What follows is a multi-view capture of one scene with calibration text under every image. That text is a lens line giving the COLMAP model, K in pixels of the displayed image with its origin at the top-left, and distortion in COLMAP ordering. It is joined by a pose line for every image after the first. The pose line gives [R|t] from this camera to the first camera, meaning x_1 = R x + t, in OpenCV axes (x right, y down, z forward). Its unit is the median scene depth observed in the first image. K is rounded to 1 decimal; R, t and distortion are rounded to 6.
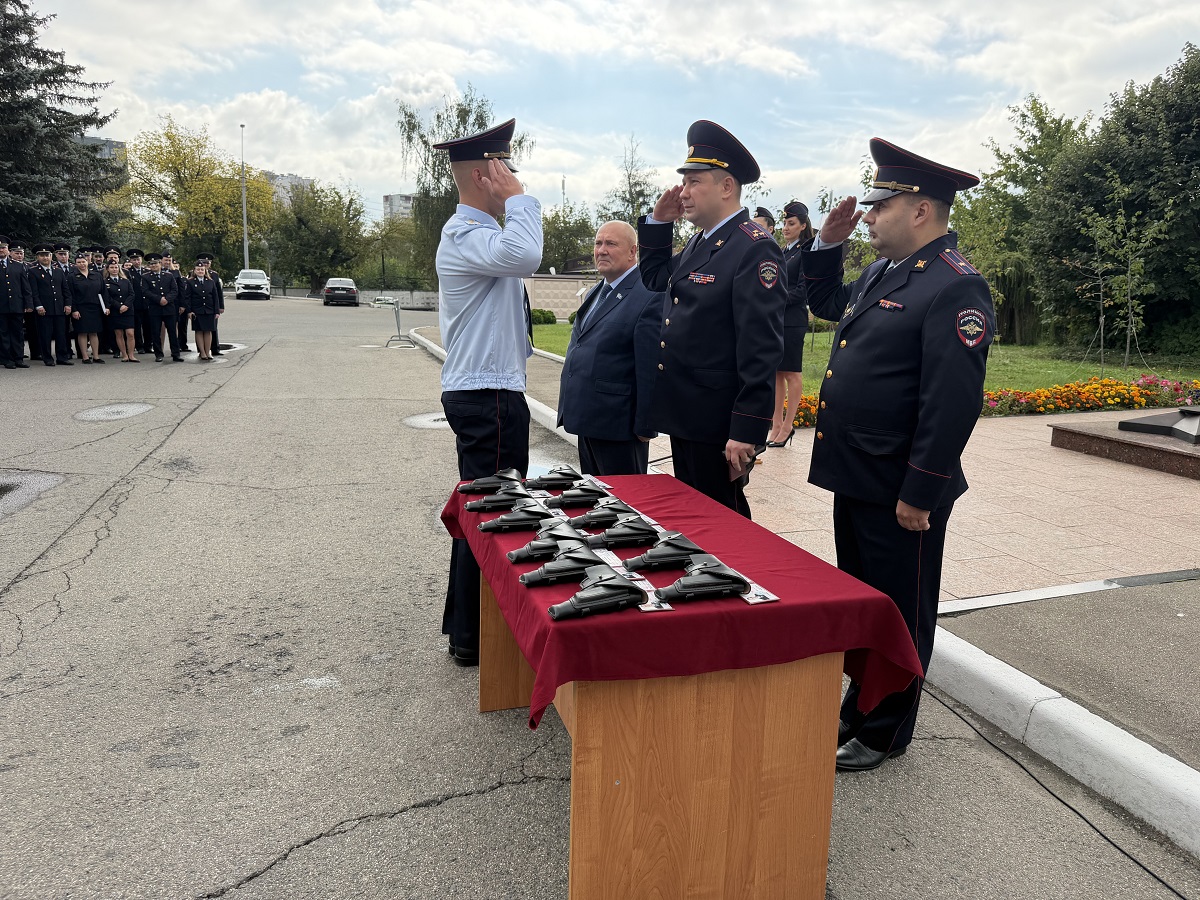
lens RADIAL K [[844.1, 0, 605.4], [0, 844.1, 455.4], [0, 0, 1]] dist [0.041776, -0.078338]
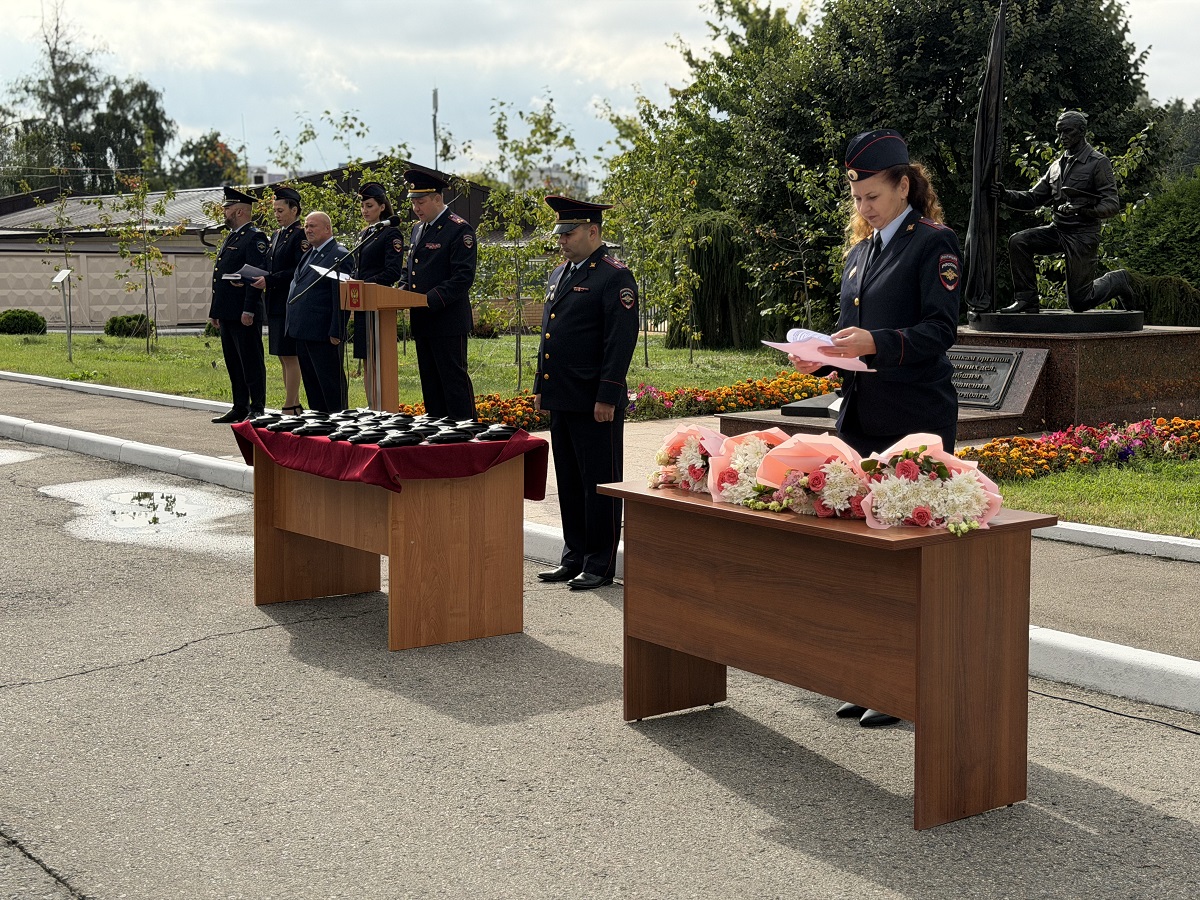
lens RADIAL K [[1702.1, 0, 602.1], [0, 1702.1, 476.6], [0, 0, 1]] dist [0.081472, 0.026925]
pose [[0.940357, -0.054084, 0.335864, -0.094287], [0.078086, 0.995237, -0.058364, 0.055307], [-0.331107, 0.081109, 0.940101, -0.298264]]
